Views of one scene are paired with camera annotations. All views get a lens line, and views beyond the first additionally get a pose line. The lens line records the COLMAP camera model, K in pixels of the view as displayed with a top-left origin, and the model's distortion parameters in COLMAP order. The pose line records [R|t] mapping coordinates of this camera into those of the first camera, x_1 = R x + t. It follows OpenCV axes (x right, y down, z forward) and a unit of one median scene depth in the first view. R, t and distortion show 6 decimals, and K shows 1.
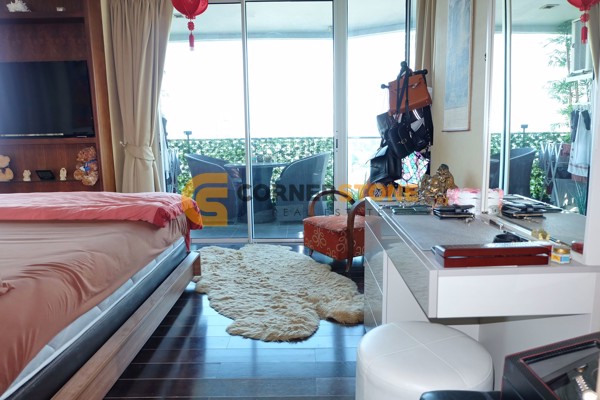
lens RADIAL K [[424.3, 0, 299.1], [0, 424.3, 192.2], [0, 0, 1]] dist [0.002561, 0.005833]
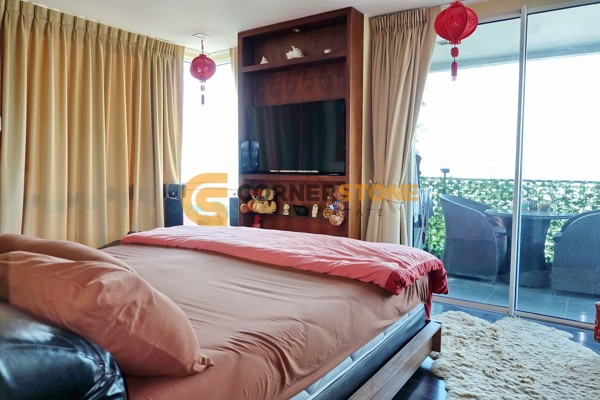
lens RADIAL K [[444.6, 0, 300.0], [0, 444.6, 200.0], [0, 0, 1]] dist [-0.040277, 0.064645]
pose [[0.836427, 0.062725, -0.544477, -0.010652], [-0.093331, 0.995221, -0.028724, -0.037881], [0.540073, 0.074842, 0.838284, 0.100544]]
